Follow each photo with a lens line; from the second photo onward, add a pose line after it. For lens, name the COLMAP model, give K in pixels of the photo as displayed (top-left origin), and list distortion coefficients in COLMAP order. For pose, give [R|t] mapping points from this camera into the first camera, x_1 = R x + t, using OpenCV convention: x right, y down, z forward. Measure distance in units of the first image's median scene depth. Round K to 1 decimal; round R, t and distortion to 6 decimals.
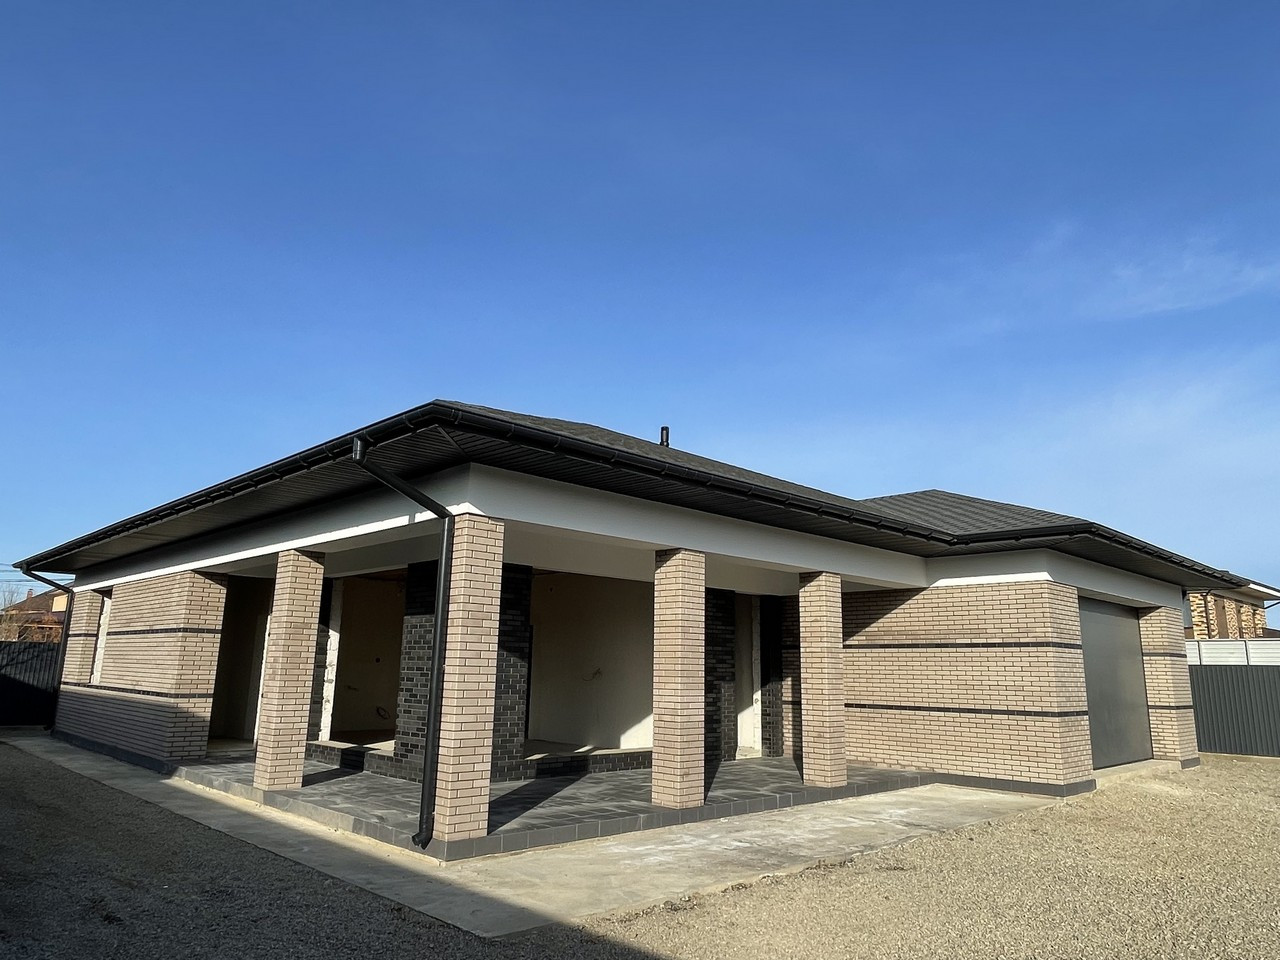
lens RADIAL K [[851.8, 0, 640.1], [0, 851.8, 480.9], [0, 0, 1]] dist [0.001417, -0.002818]
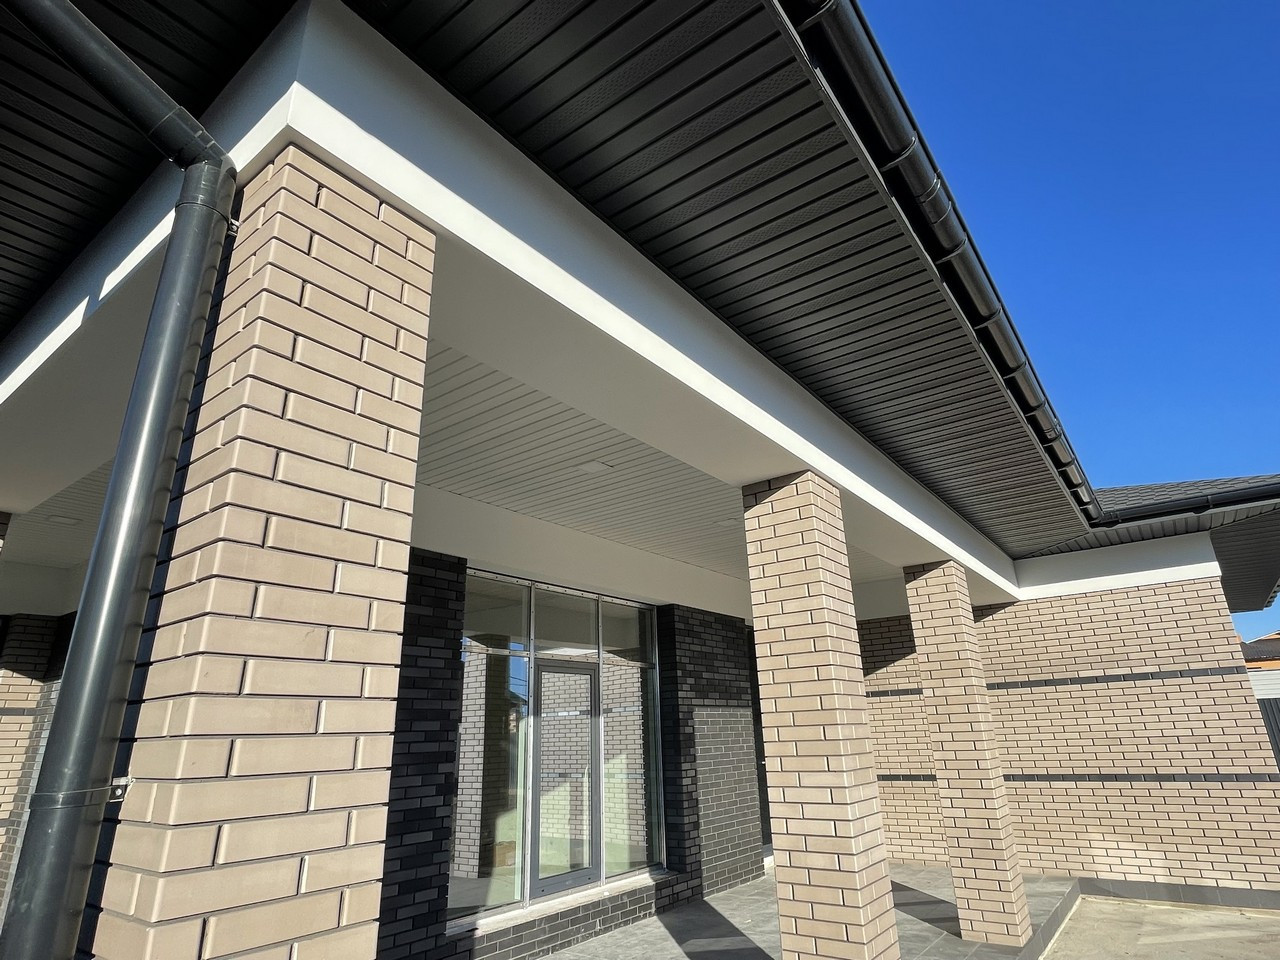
lens RADIAL K [[706.6, 0, 641.4], [0, 706.6, 477.1], [0, 0, 1]] dist [-0.003162, 0.001217]
pose [[0.987241, 0.004863, 0.159162, -0.083208], [0.016422, 0.991095, -0.132144, 0.104451], [-0.158387, 0.133071, 0.978369, 0.496859]]
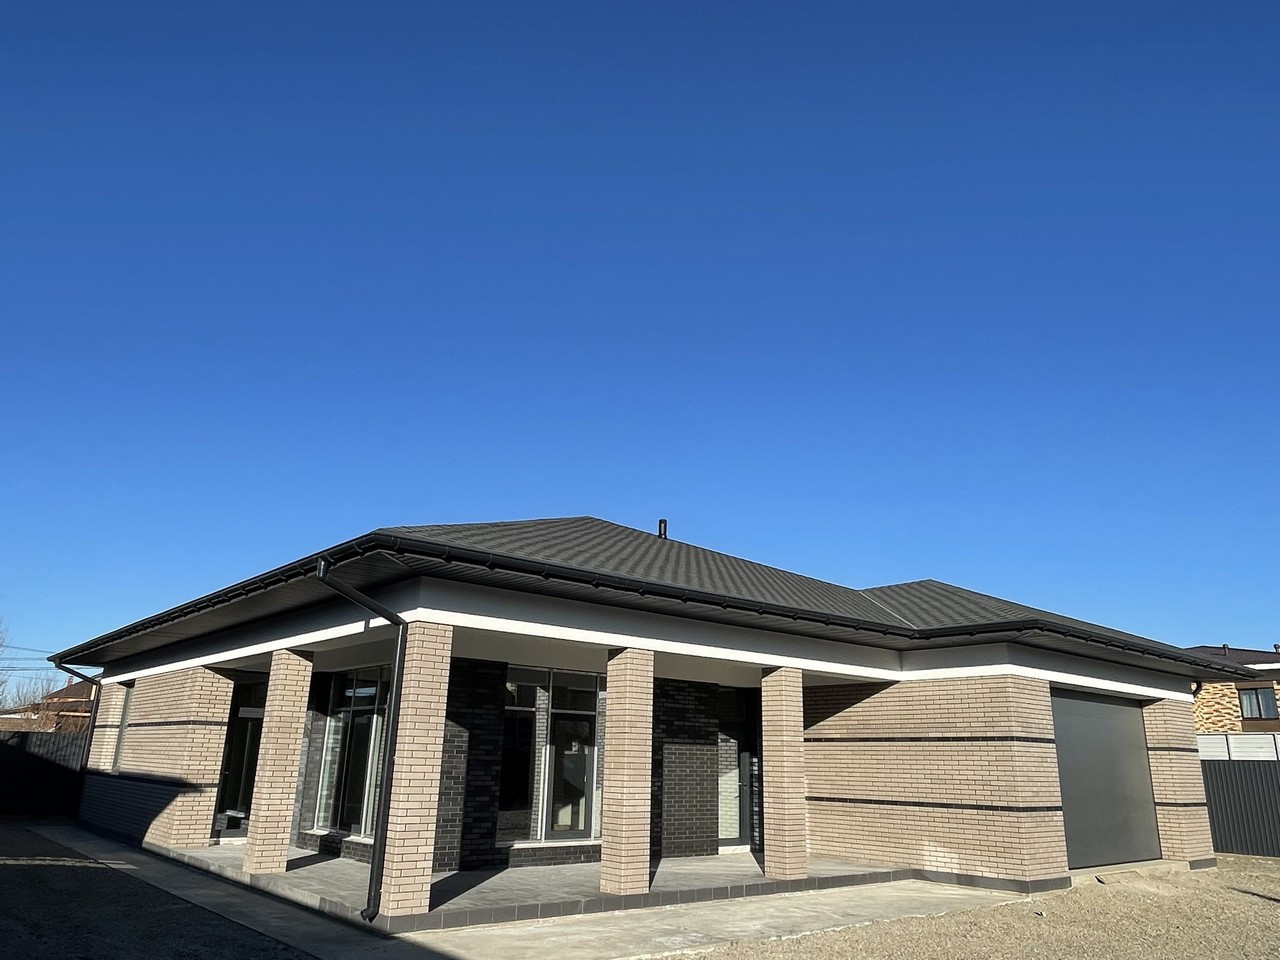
lens RADIAL K [[908.5, 0, 643.2], [0, 908.5, 478.7], [0, 0, 1]] dist [0.003310, -0.007368]
pose [[0.997747, -0.015904, -0.065179, 0.113945], [0.010297, 0.996288, -0.085465, -0.028293], [0.066297, 0.084601, 0.994207, -0.131094]]
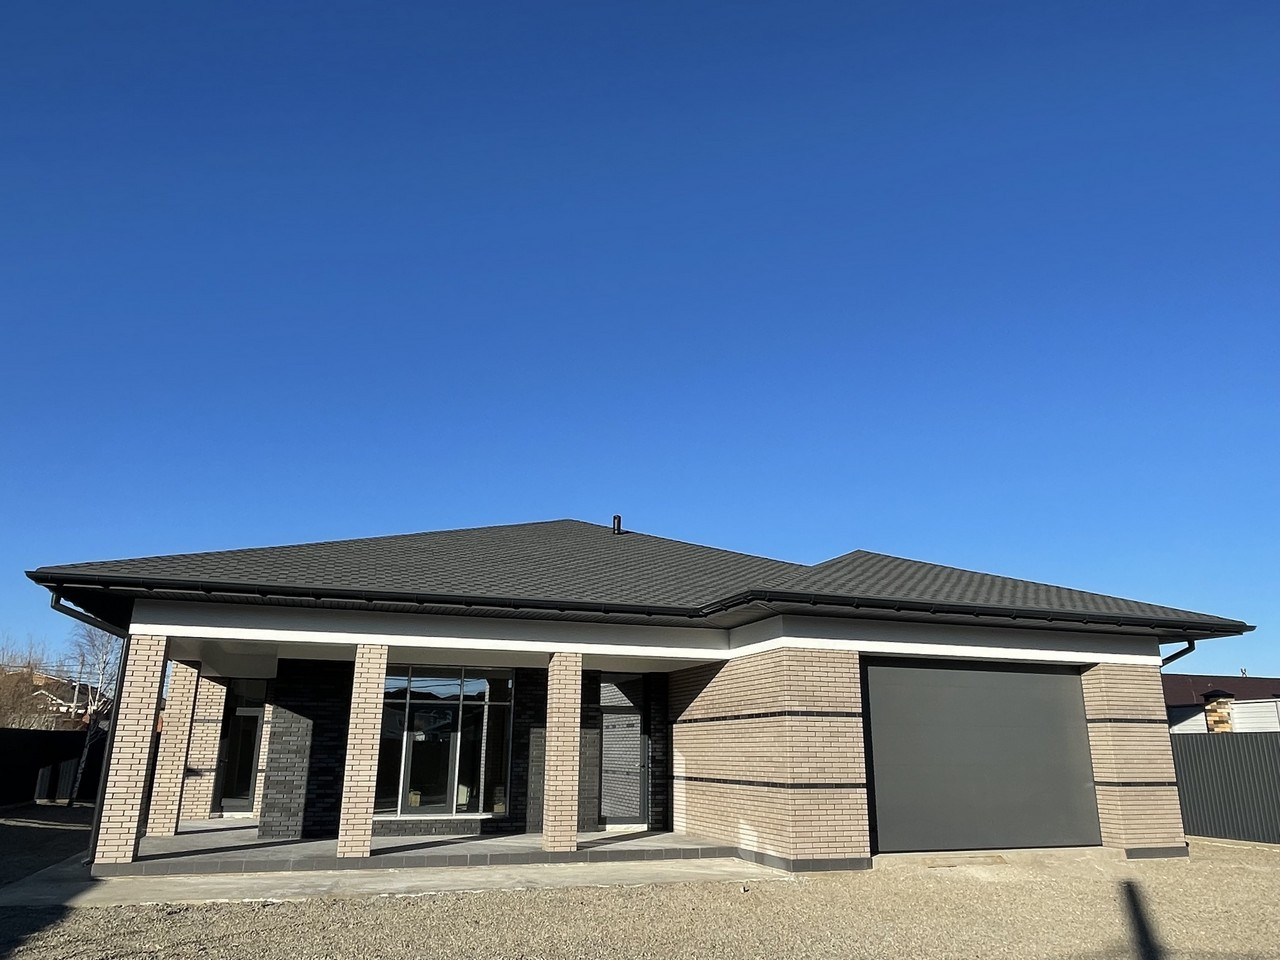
lens RADIAL K [[908.5, 0, 643.2], [0, 908.5, 477.4], [0, 0, 1]] dist [0.003310, -0.007368]
pose [[0.903820, -0.134556, -0.406207, 0.782042], [0.101939, 0.989650, -0.101005, 0.011504], [0.415594, 0.049882, 0.908181, -0.035008]]
